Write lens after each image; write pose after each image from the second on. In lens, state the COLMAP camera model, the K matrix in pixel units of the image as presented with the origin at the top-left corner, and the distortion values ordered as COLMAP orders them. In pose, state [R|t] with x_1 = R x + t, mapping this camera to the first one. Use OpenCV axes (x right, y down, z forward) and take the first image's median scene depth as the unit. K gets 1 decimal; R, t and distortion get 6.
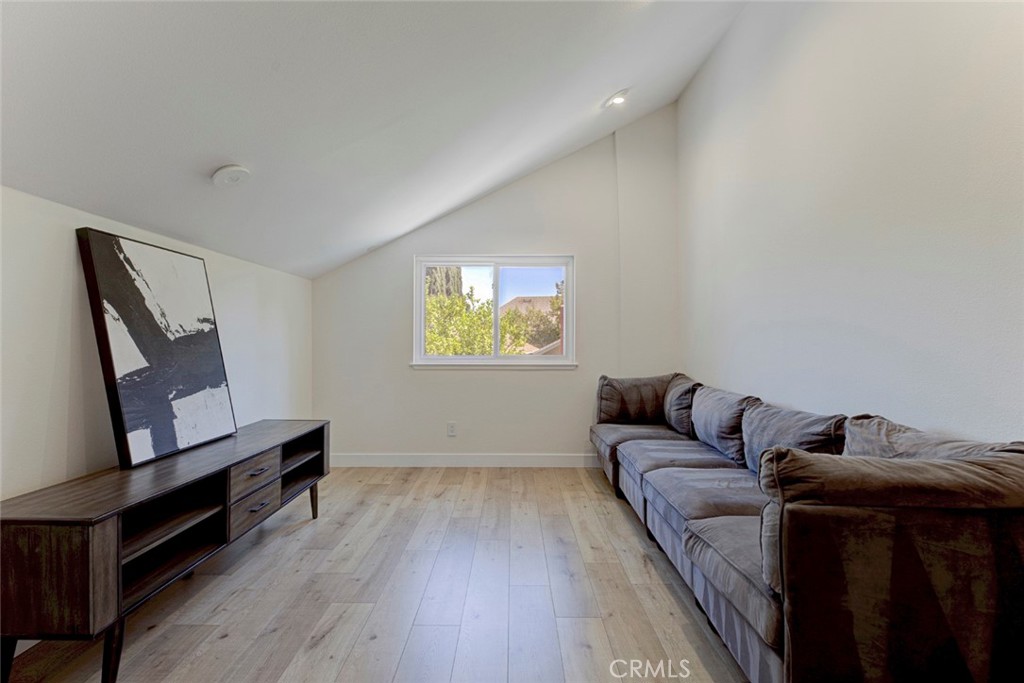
lens RADIAL K [[470.7, 0, 510.9], [0, 470.7, 340.6], [0, 0, 1]] dist [-0.002981, -0.001352]
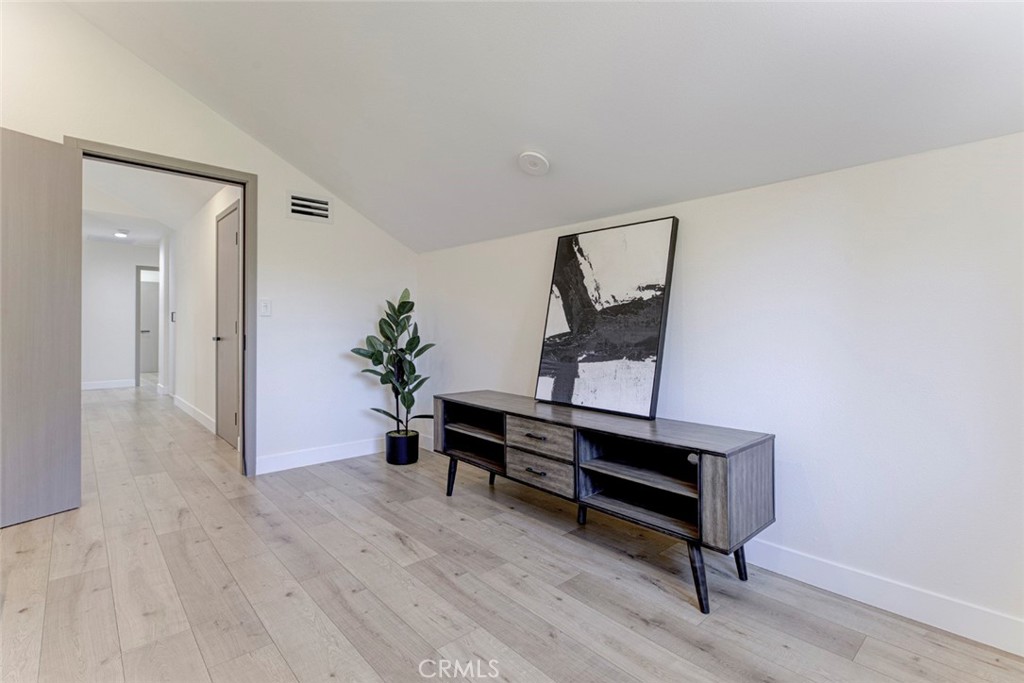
lens RADIAL K [[470.7, 0, 487.6], [0, 470.7, 329.7], [0, 0, 1]] dist [-0.002981, -0.001352]
pose [[-0.748334, -0.007806, -0.663276, 0.220491], [-0.007399, 0.999967, -0.003420, 0.051771], [0.663280, 0.002349, -0.748367, 1.694618]]
